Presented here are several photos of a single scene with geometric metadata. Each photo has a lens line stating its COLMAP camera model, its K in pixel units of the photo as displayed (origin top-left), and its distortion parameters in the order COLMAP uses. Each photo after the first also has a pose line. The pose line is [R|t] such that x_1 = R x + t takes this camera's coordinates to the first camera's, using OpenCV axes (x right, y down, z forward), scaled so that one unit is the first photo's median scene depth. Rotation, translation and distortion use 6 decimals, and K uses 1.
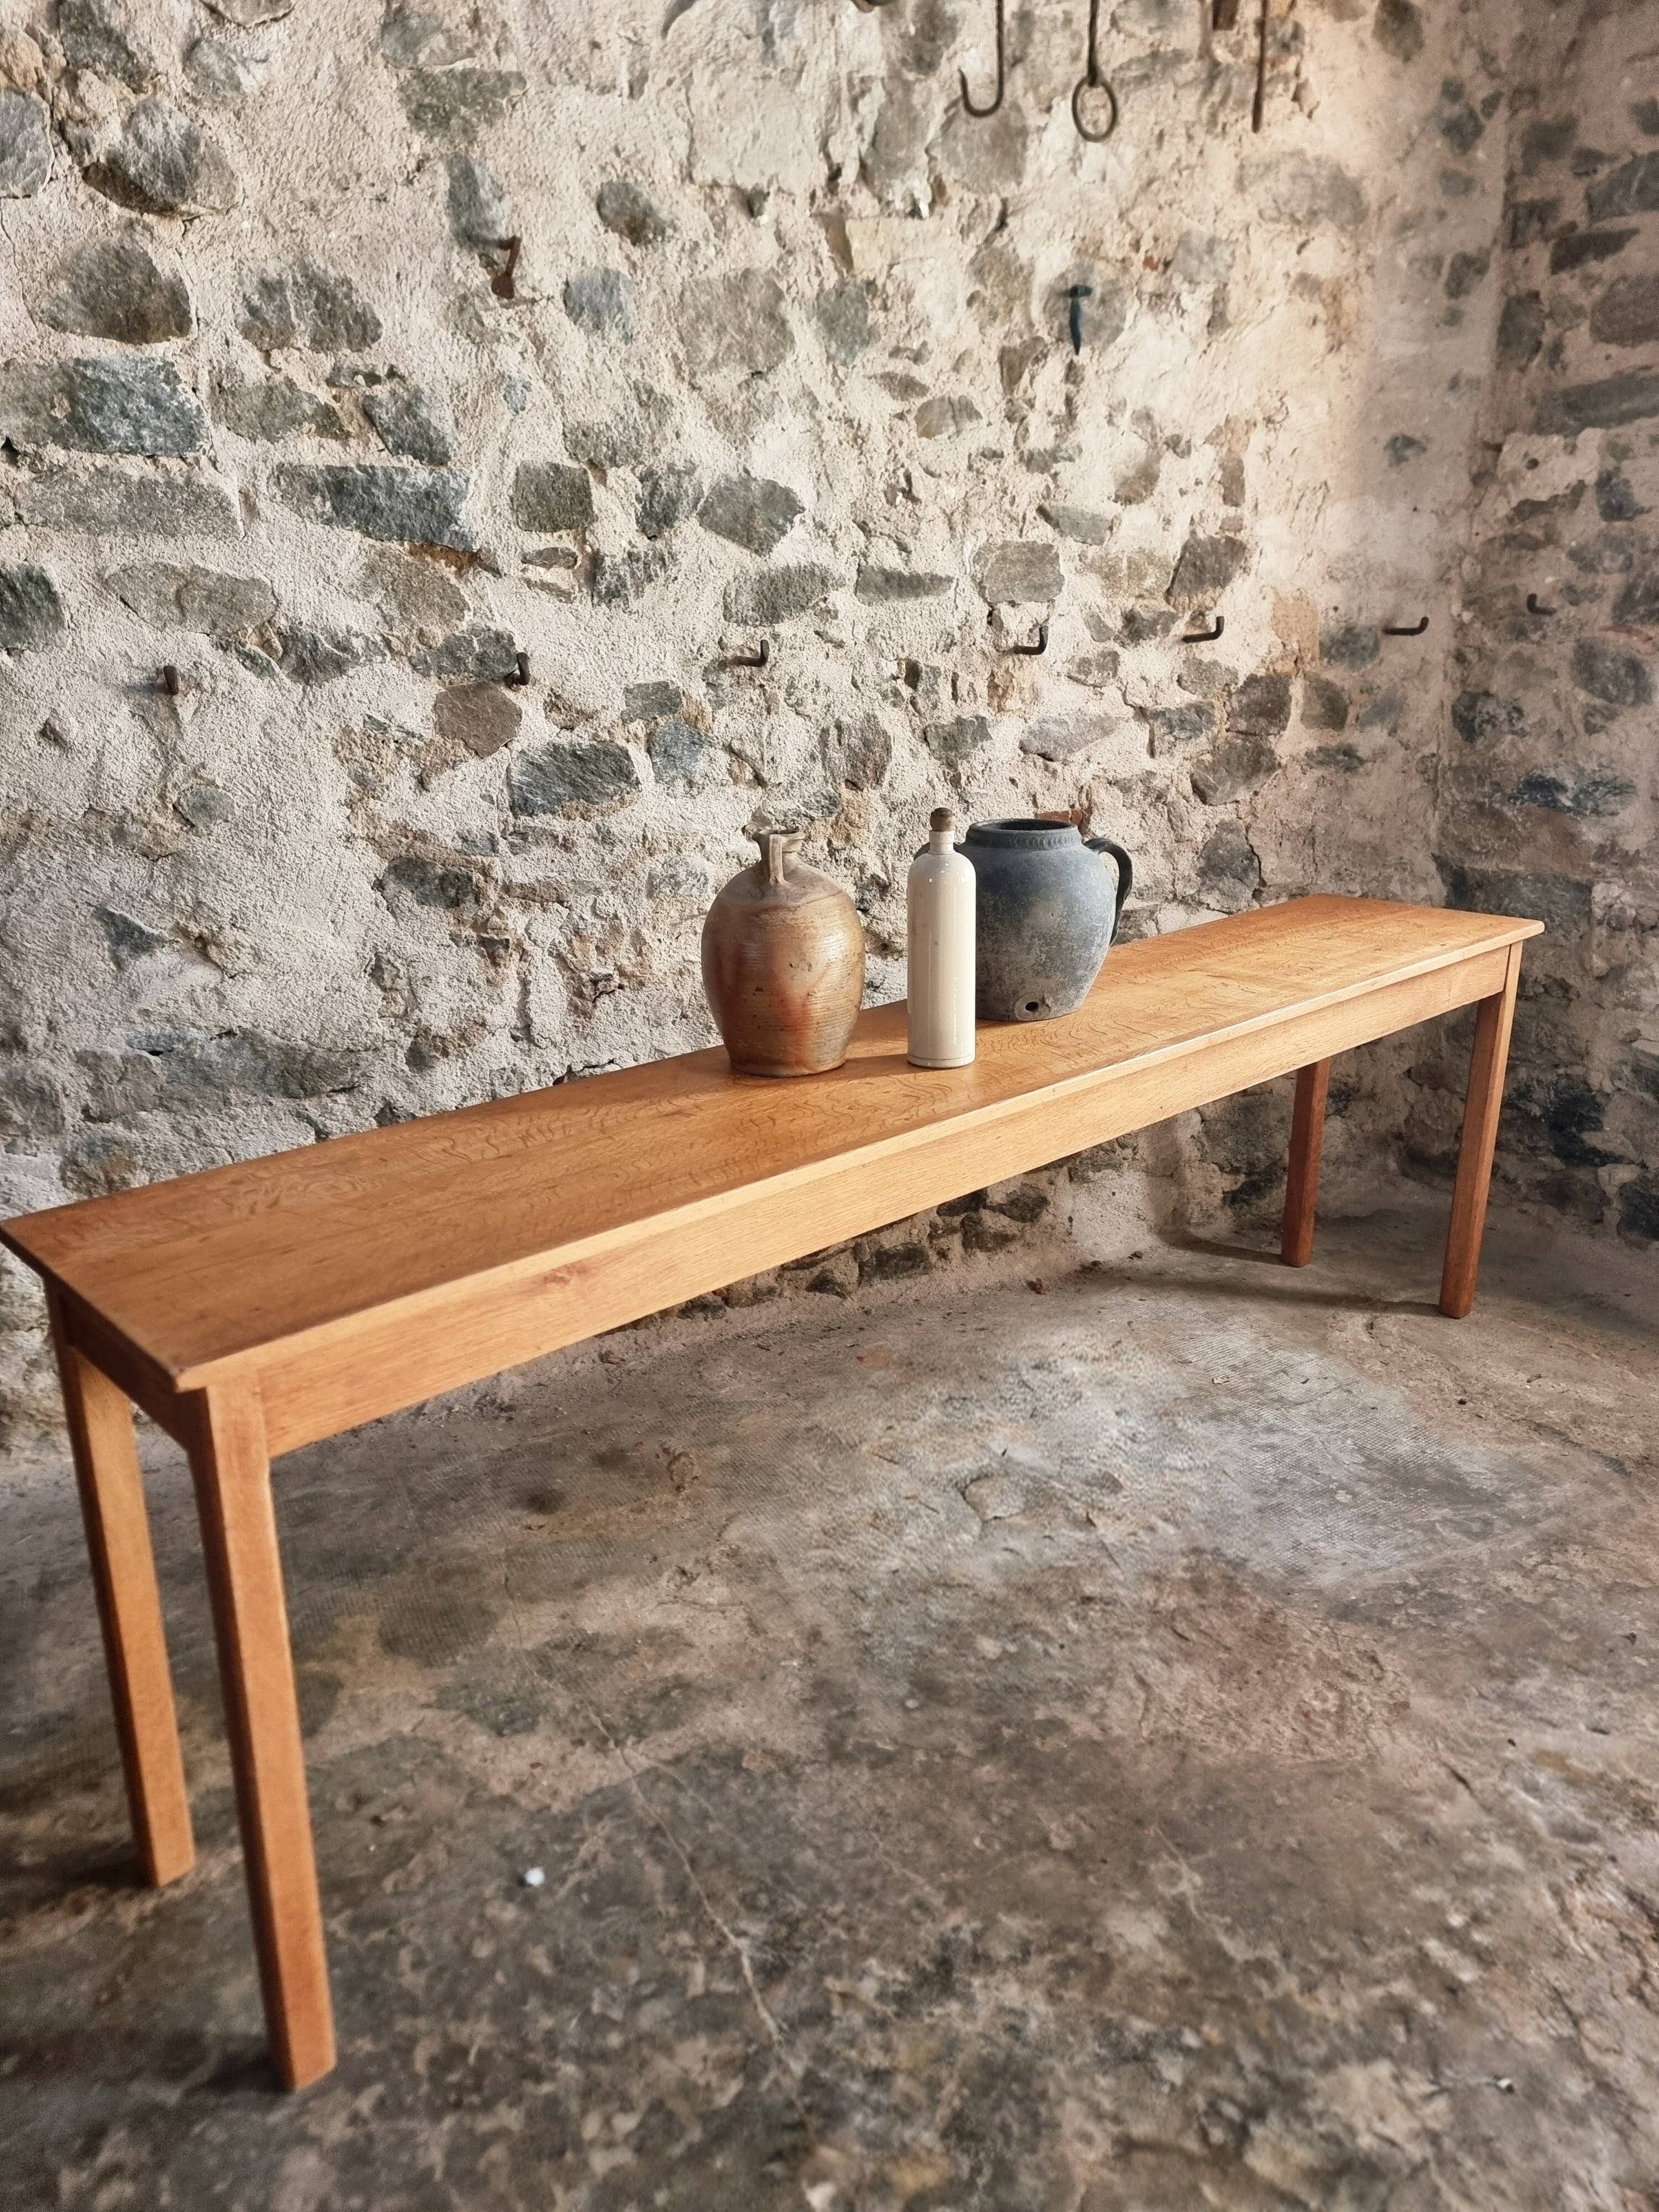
lens RADIAL K [[1549.6, 0, 806.9], [0, 1549.6, 1123.8], [0, 0, 1]] dist [0.067941, -0.068913]
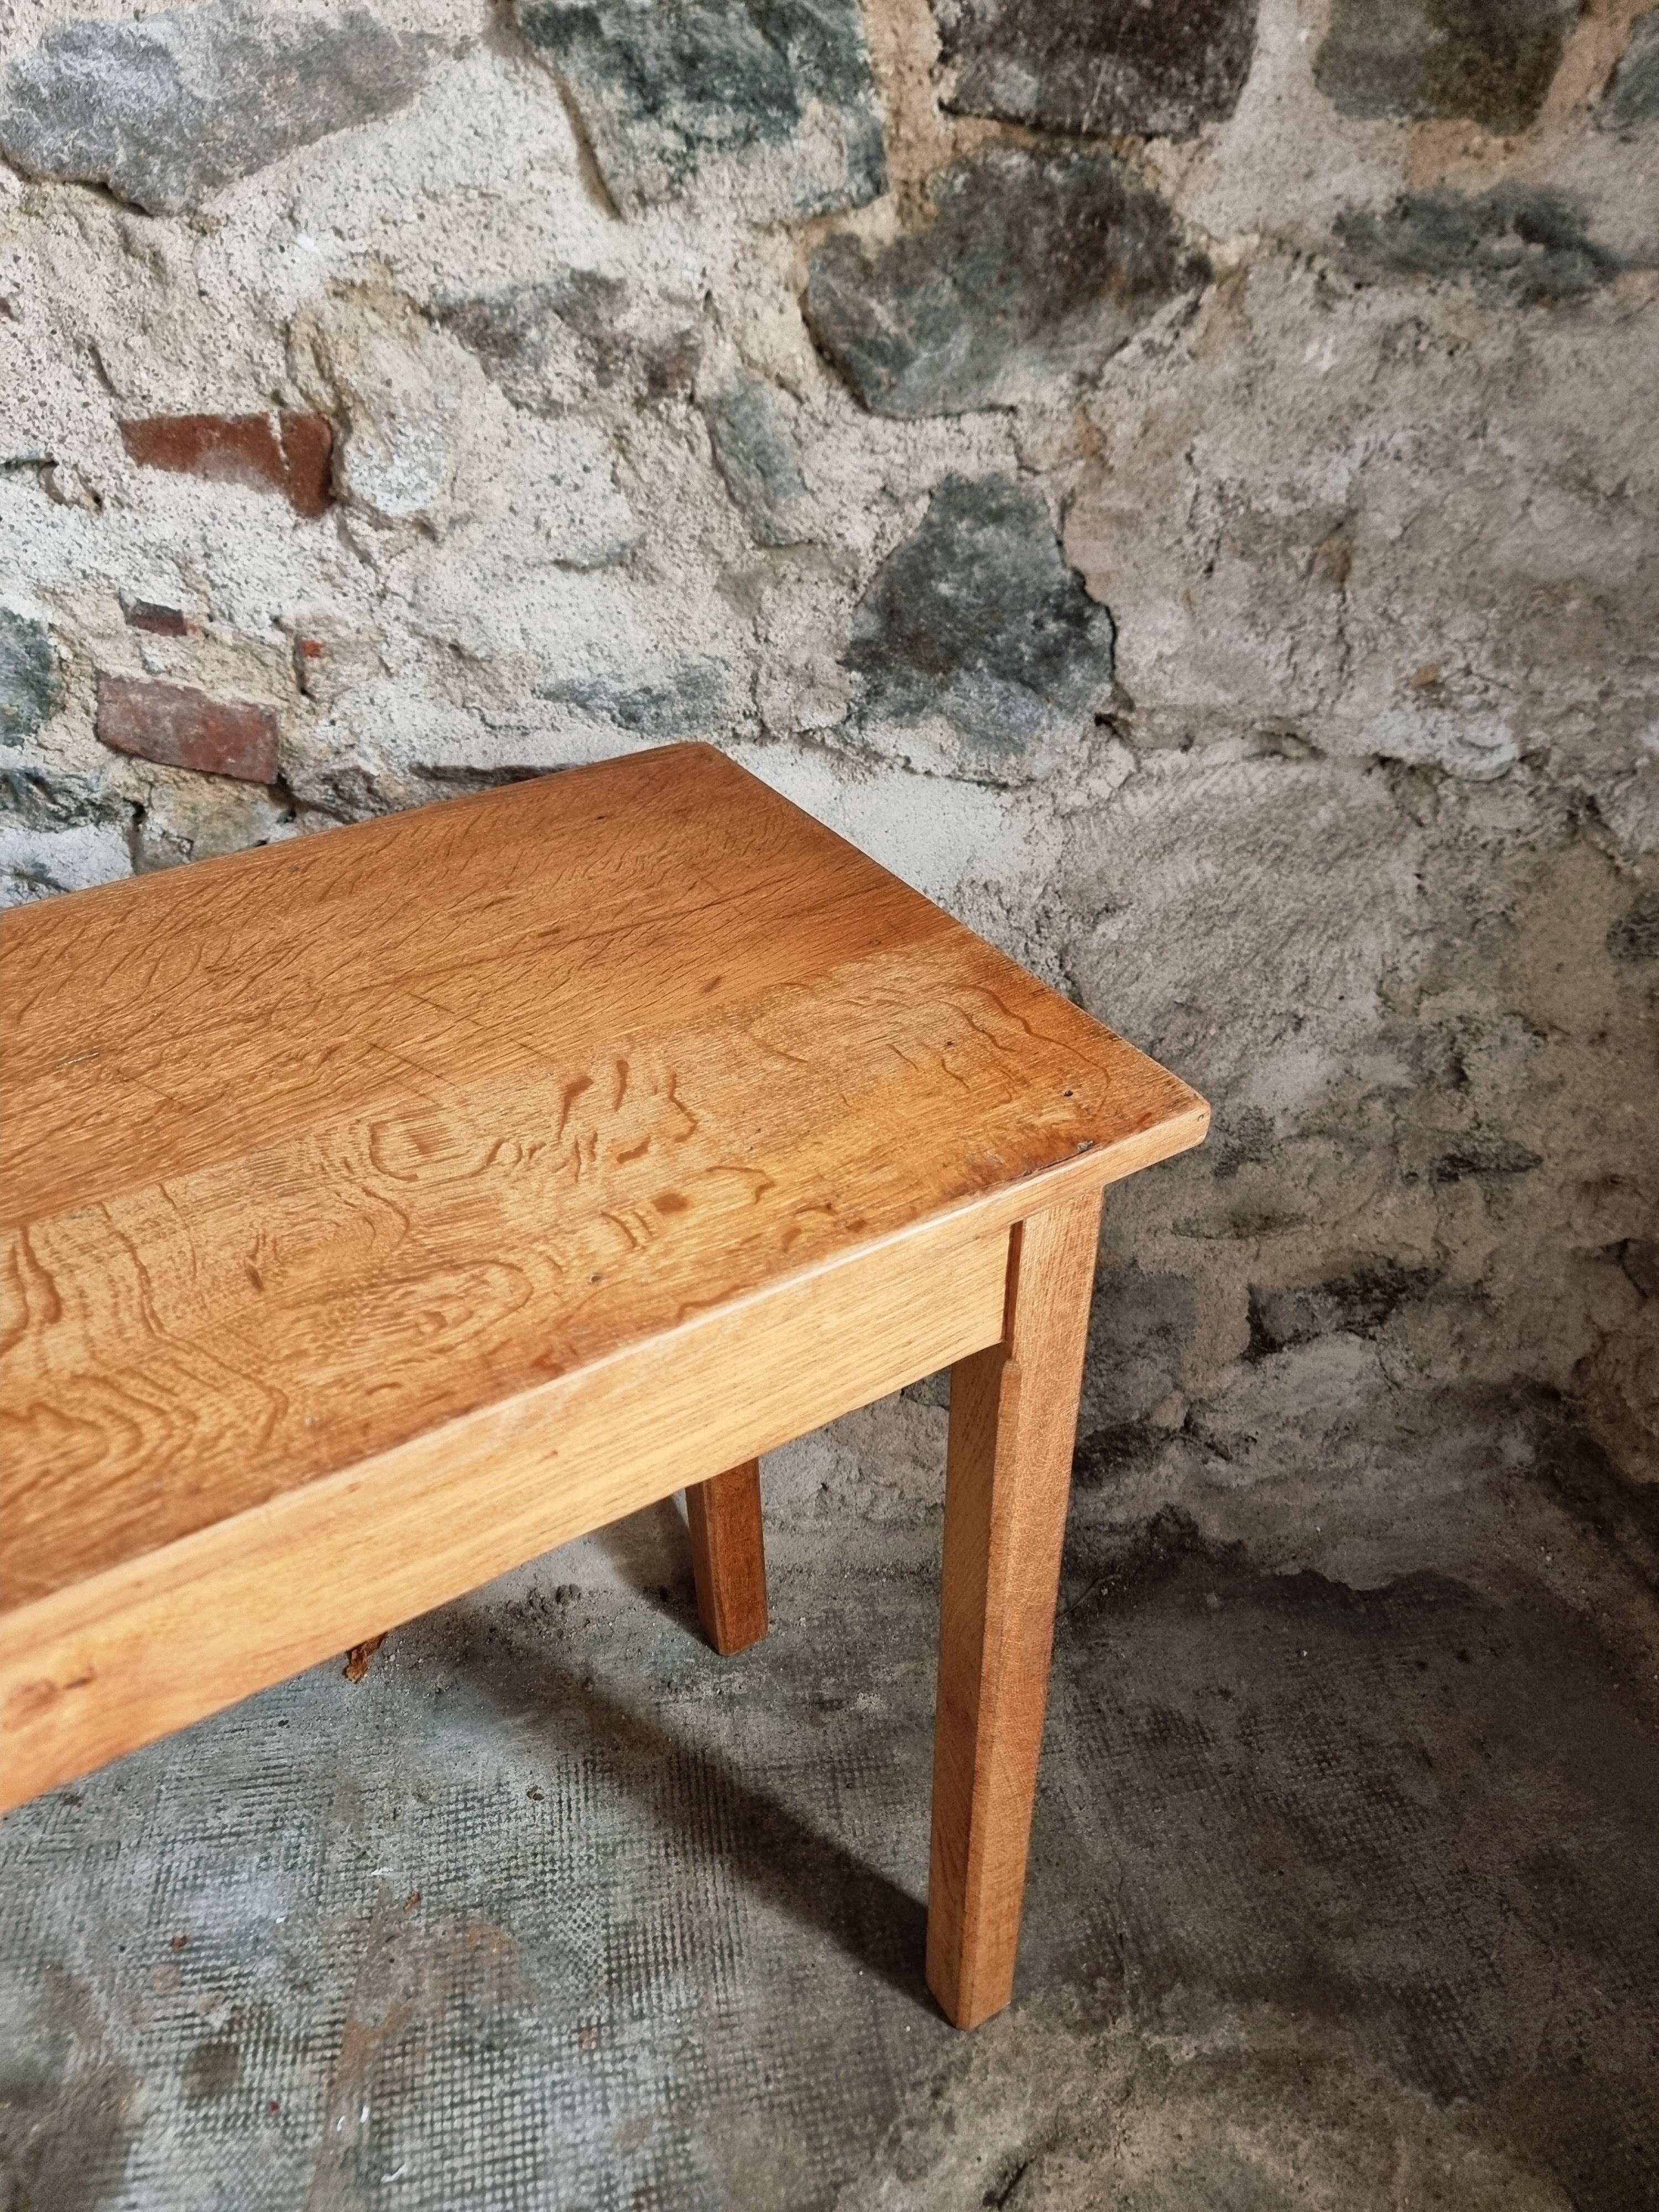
lens RADIAL K [[1542.1, 0, 794.5], [0, 1542.1, 1107.4], [0, 0, 1]] dist [0.050193, -0.047043]
pose [[0.931384, 0.206999, -0.299460, 0.416041], [-0.108741, 0.943242, 0.313800, -0.204895], [0.347419, -0.259705, 0.901029, 0.839698]]
